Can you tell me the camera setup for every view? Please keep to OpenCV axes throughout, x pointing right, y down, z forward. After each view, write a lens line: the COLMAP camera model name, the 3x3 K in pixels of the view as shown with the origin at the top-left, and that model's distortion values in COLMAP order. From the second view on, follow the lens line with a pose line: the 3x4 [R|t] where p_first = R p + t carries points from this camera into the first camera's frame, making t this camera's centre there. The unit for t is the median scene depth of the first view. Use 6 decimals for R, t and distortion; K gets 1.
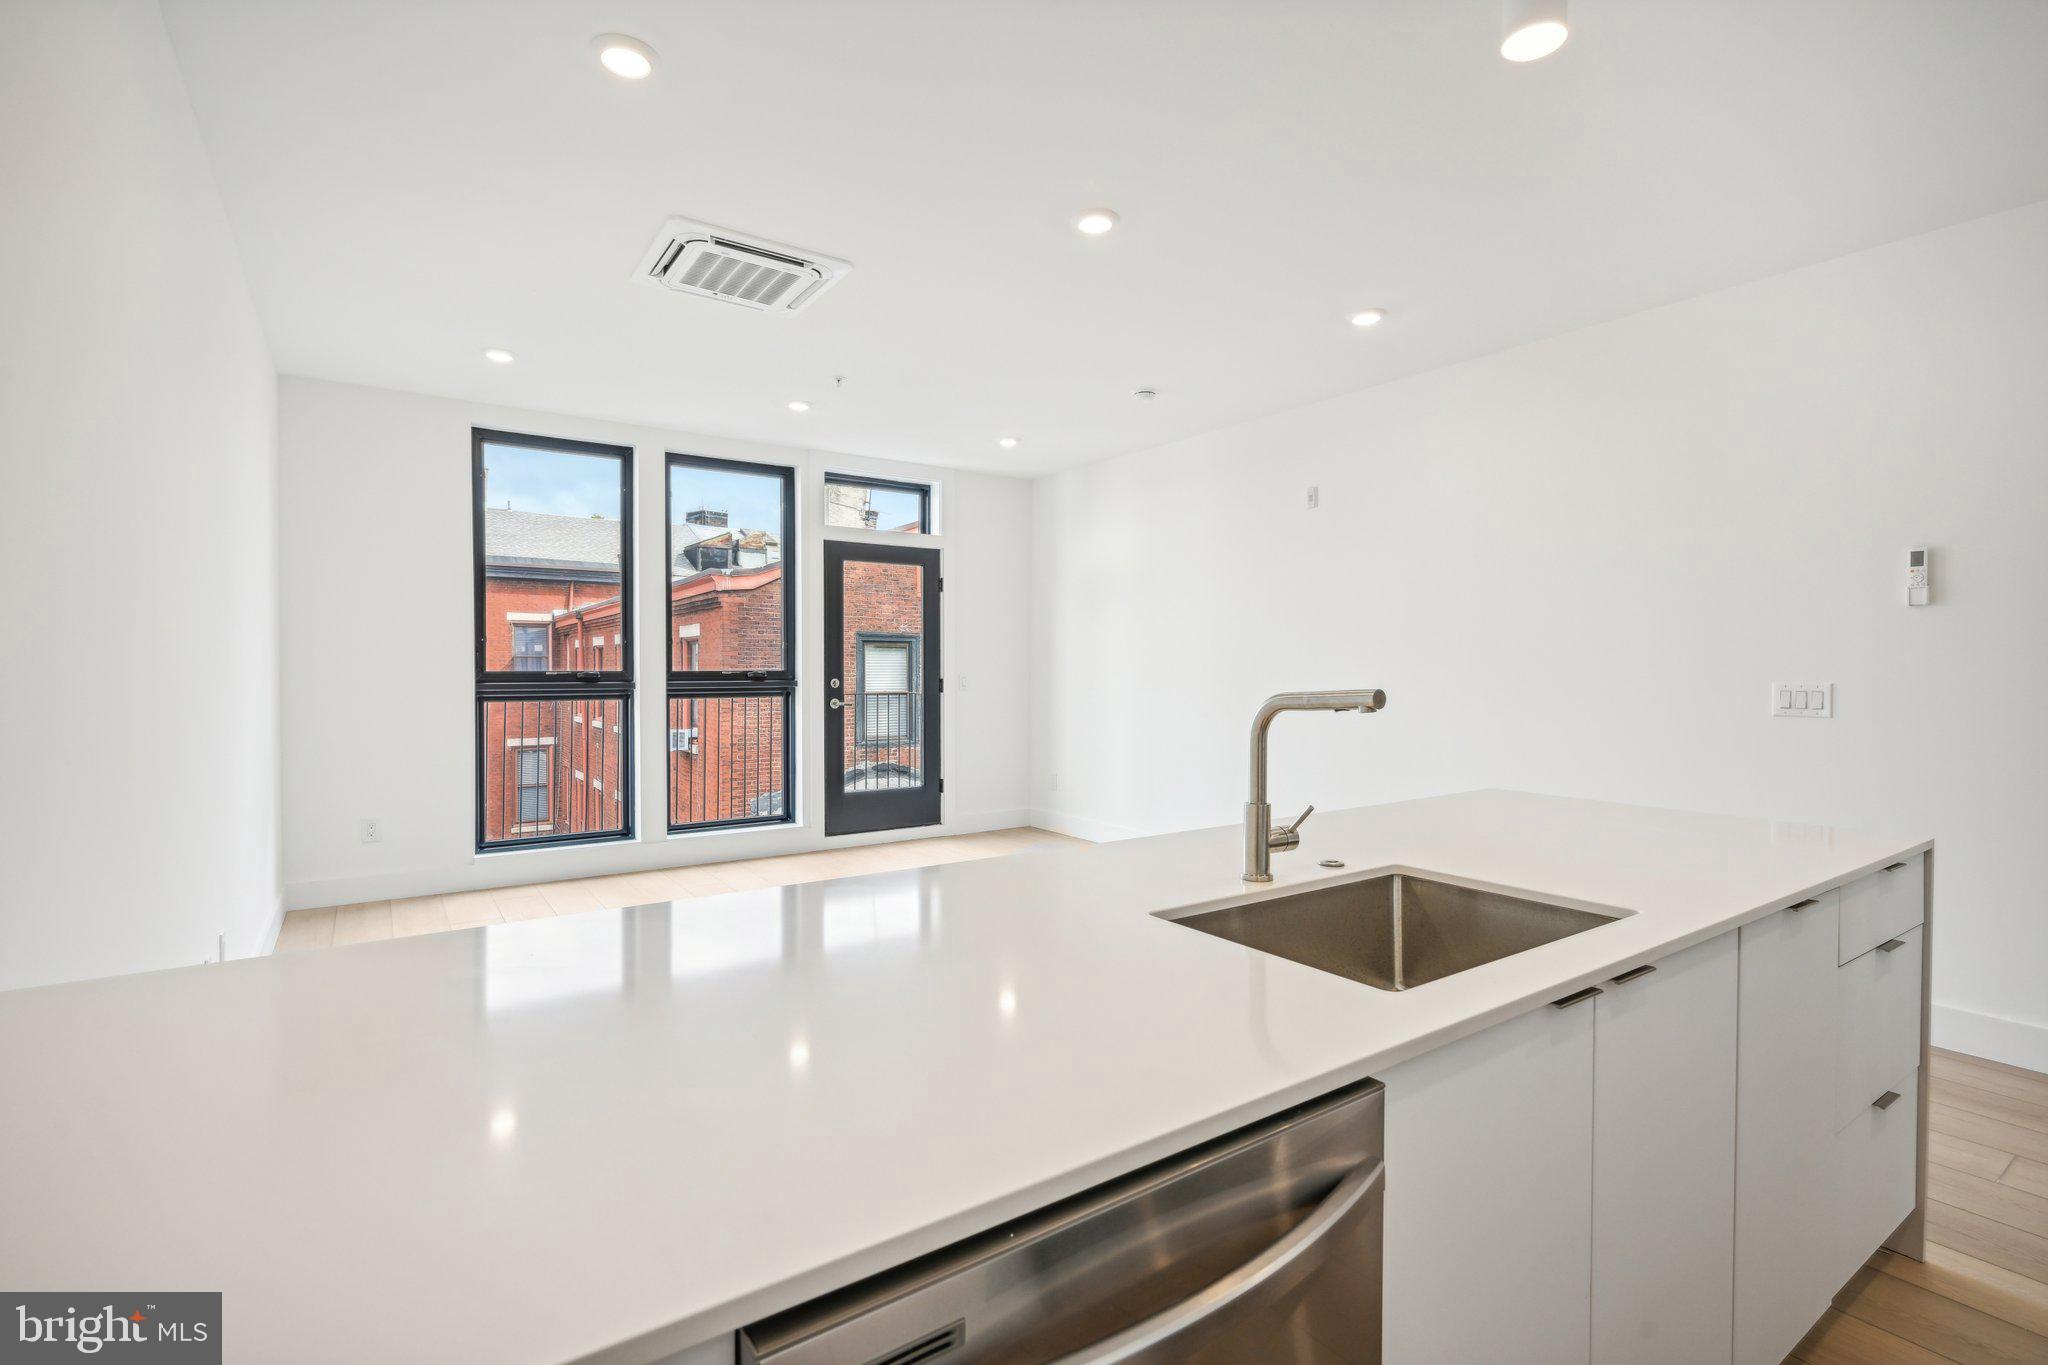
lens RADIAL K [[929.9, 0, 1034.0], [0, 929.9, 687.1], [0, 0, 1]] dist [0.001928, 0.000025]
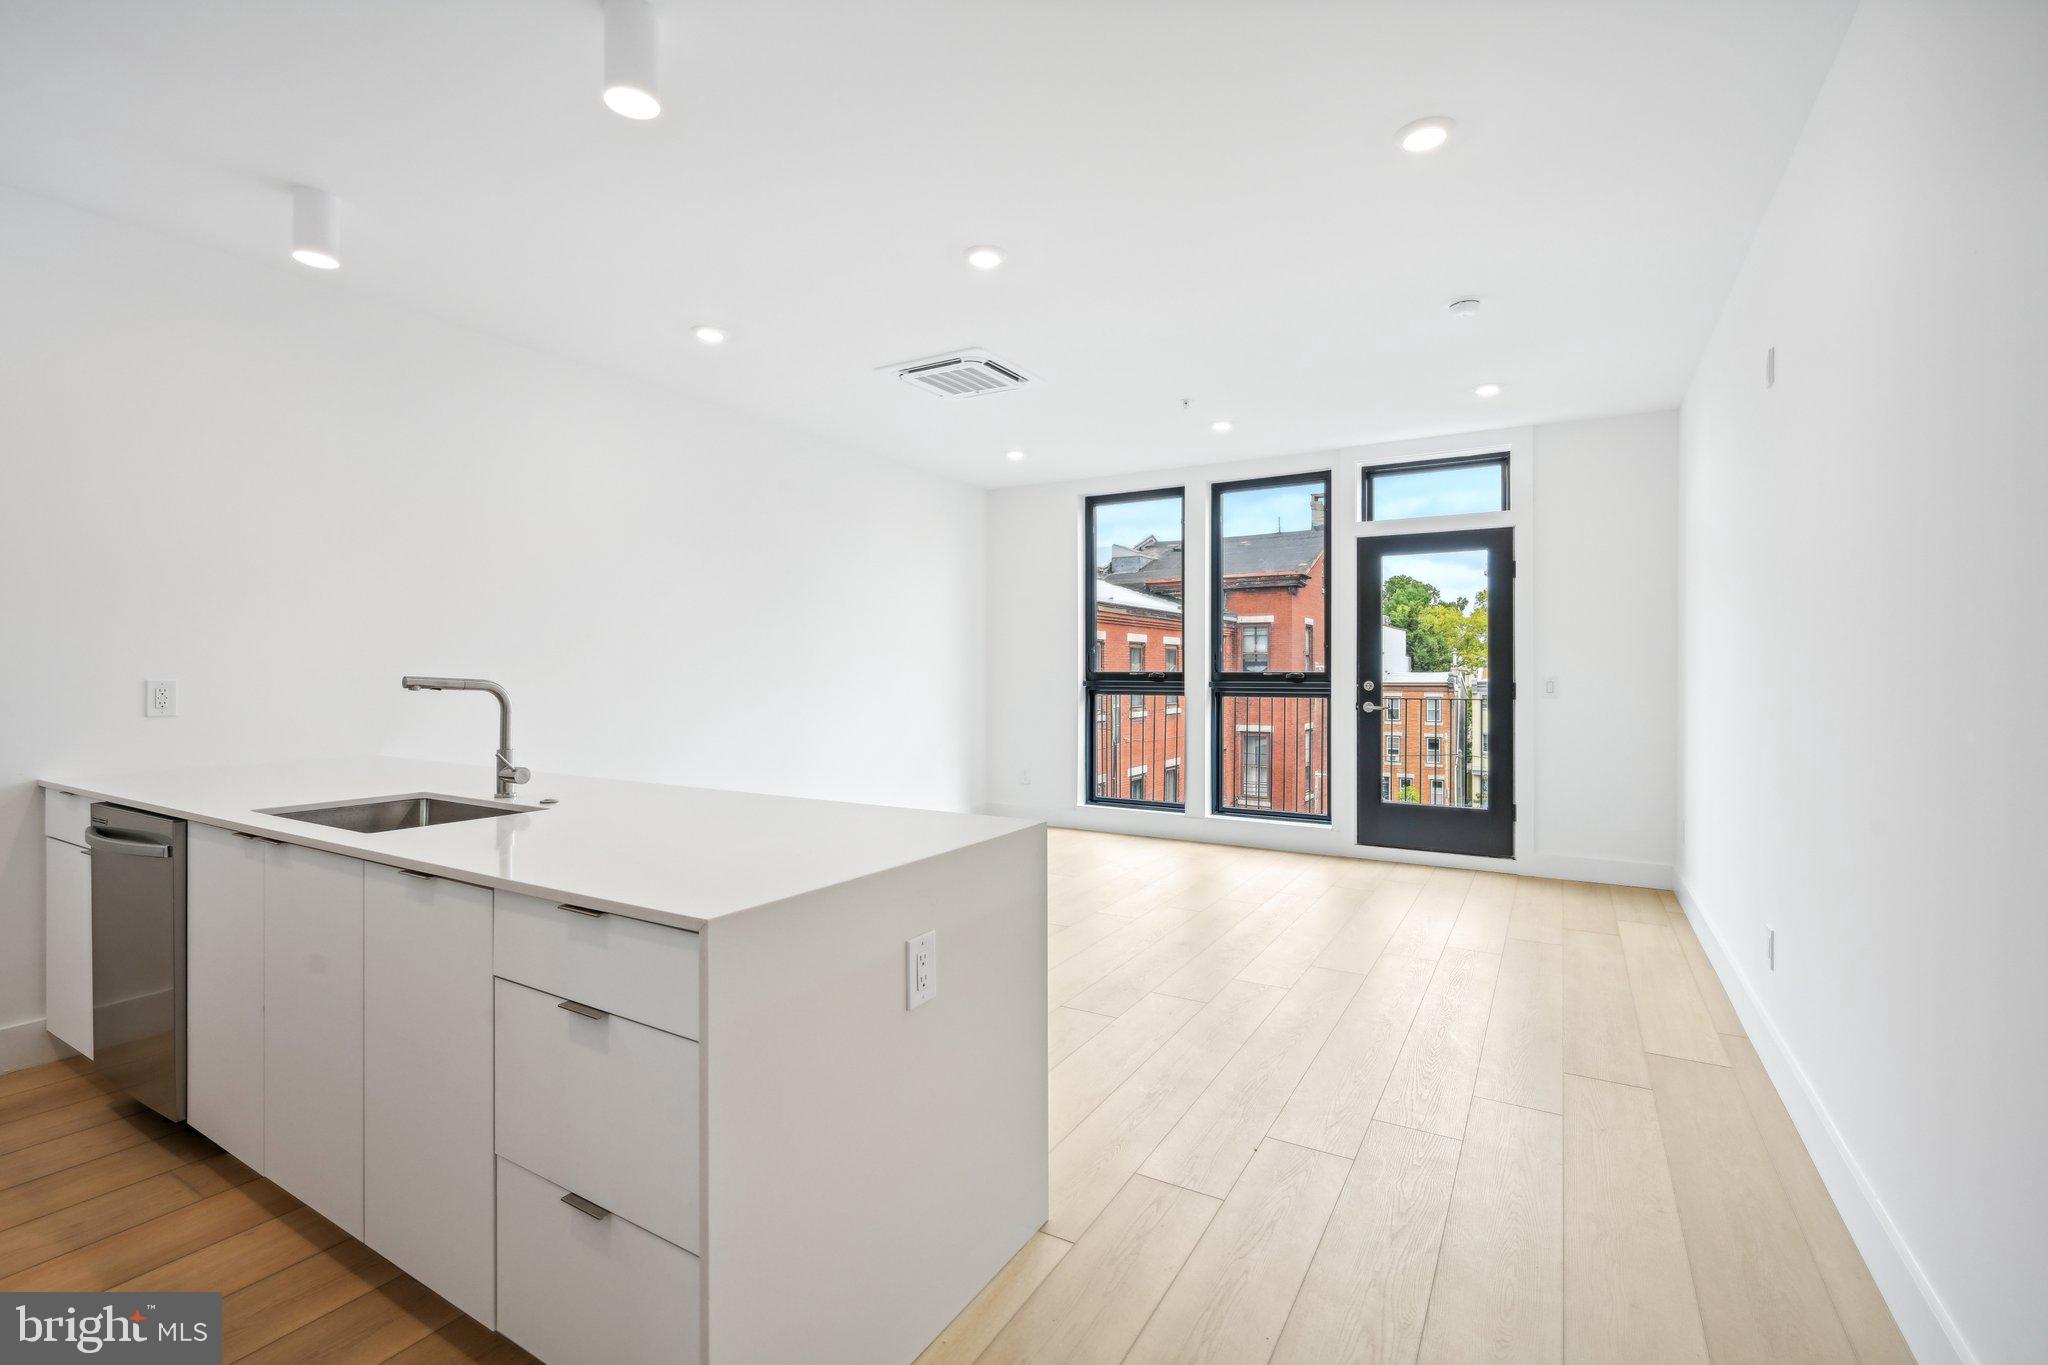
lens RADIAL K [[929.9, 0, 1030.4], [0, 929.9, 667.9], [0, 0, 1]] dist [0.001928, 0.000025]
pose [[0.410214, 0.002156, -0.911987, 0.512012], [-0.015145, 0.999875, -0.004448, -0.012718], [0.911864, 0.015637, 0.410195, 0.289068]]
